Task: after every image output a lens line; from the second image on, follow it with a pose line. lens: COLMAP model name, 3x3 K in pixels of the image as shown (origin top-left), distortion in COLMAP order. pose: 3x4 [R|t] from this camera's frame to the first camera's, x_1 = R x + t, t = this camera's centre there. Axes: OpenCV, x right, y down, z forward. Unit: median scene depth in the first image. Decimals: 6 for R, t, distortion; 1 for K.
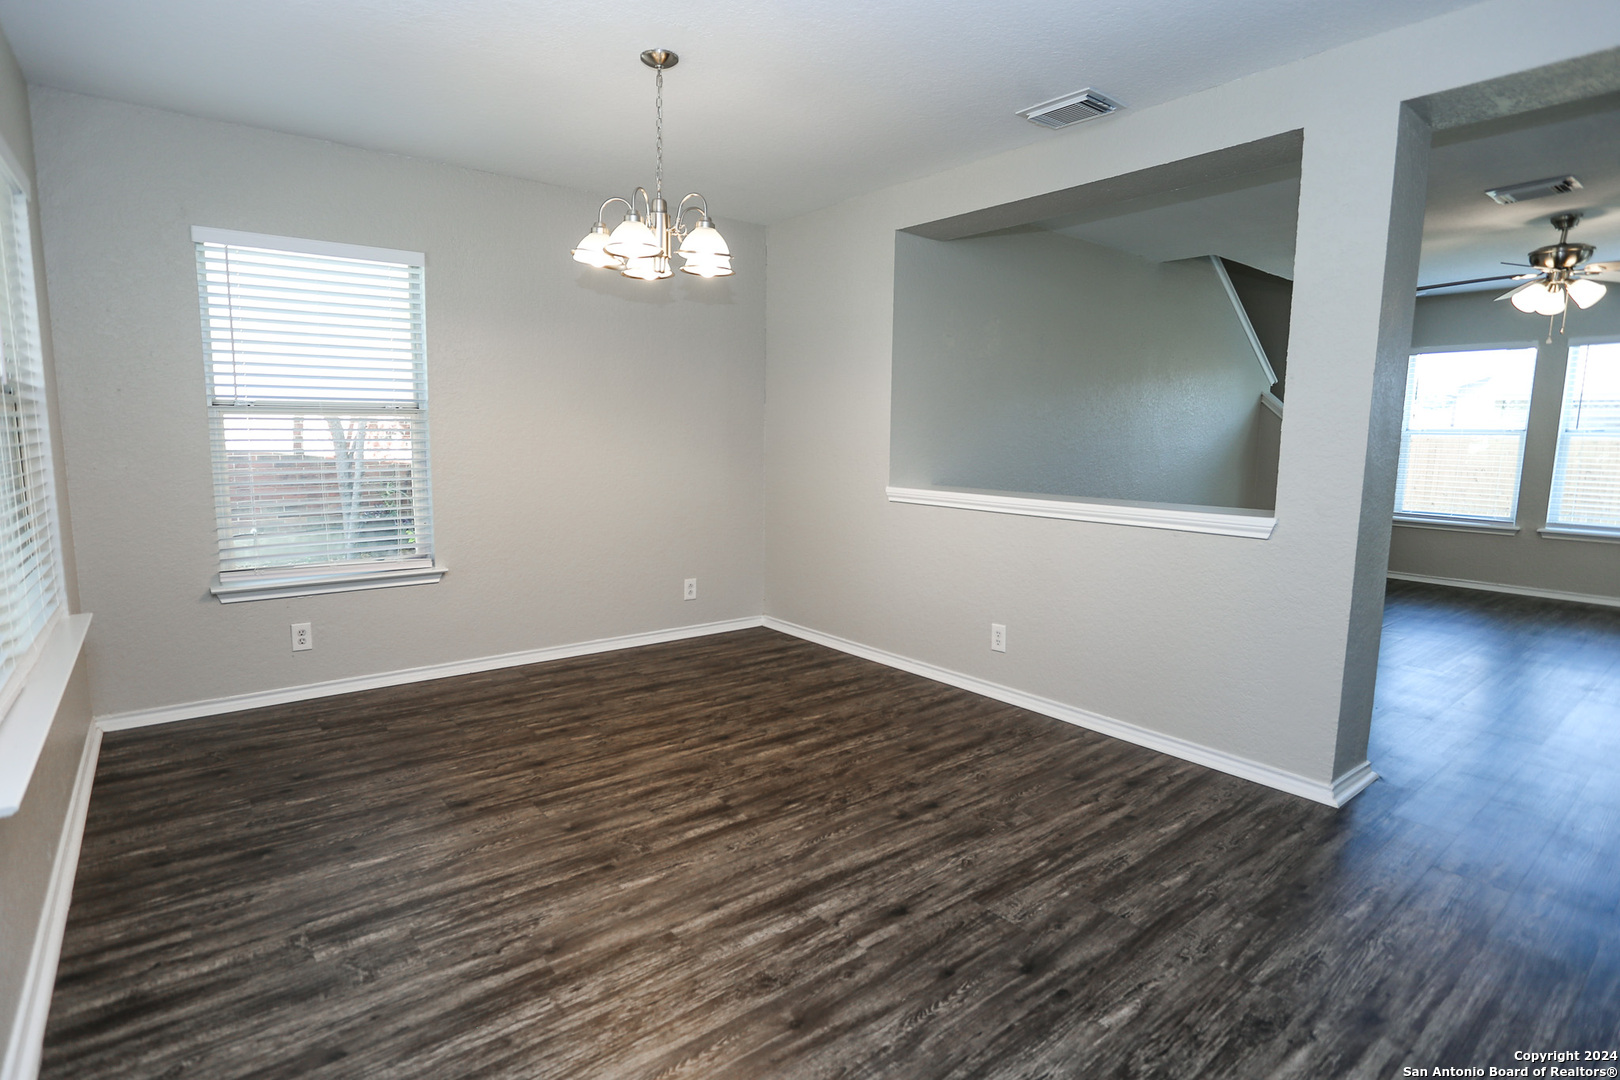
lens RADIAL K [[828.8, 0, 810.0], [0, 828.8, 540.0], [0, 0, 1]] dist [-0.078848, 0.041365]
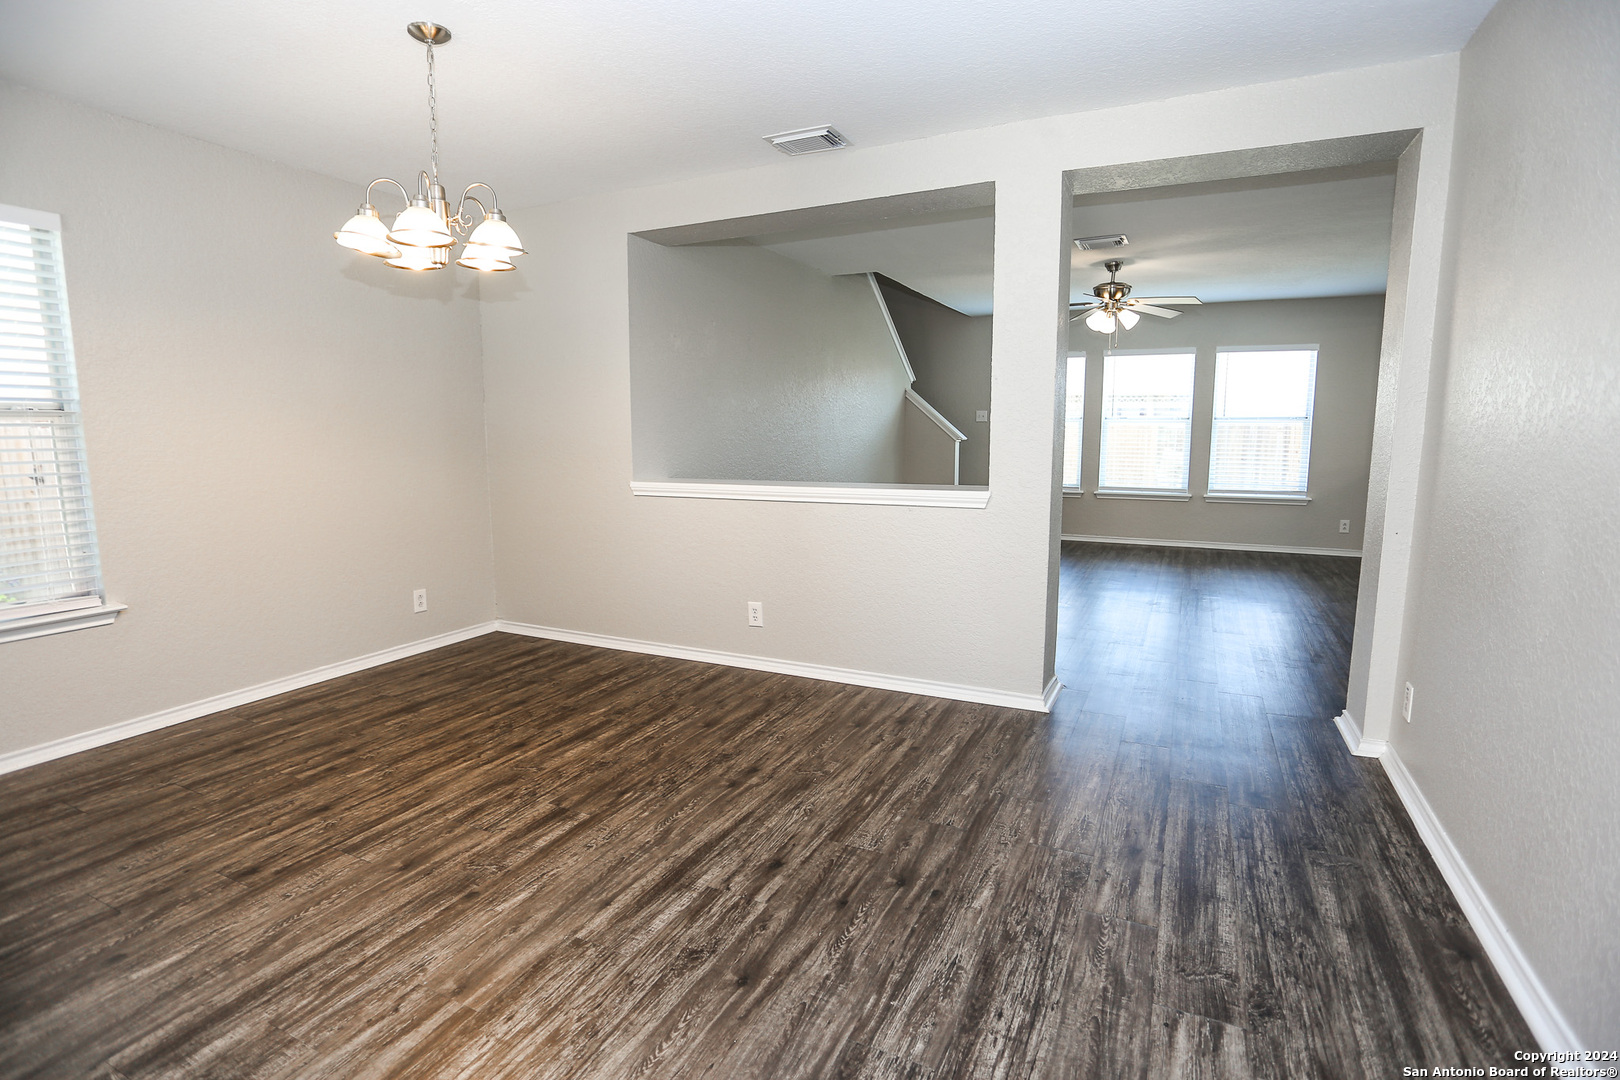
lens RADIAL K [[795.3, 0, 804.9], [0, 795.3, 543.5], [0, 0, 1]] dist [-0.069729, 0.028259]
pose [[0.902517, -0.075650, 0.423957, -0.230340], [0.068420, 0.997134, 0.032274, -0.007851], [-0.425184, -0.000120, 0.905107, 0.017167]]
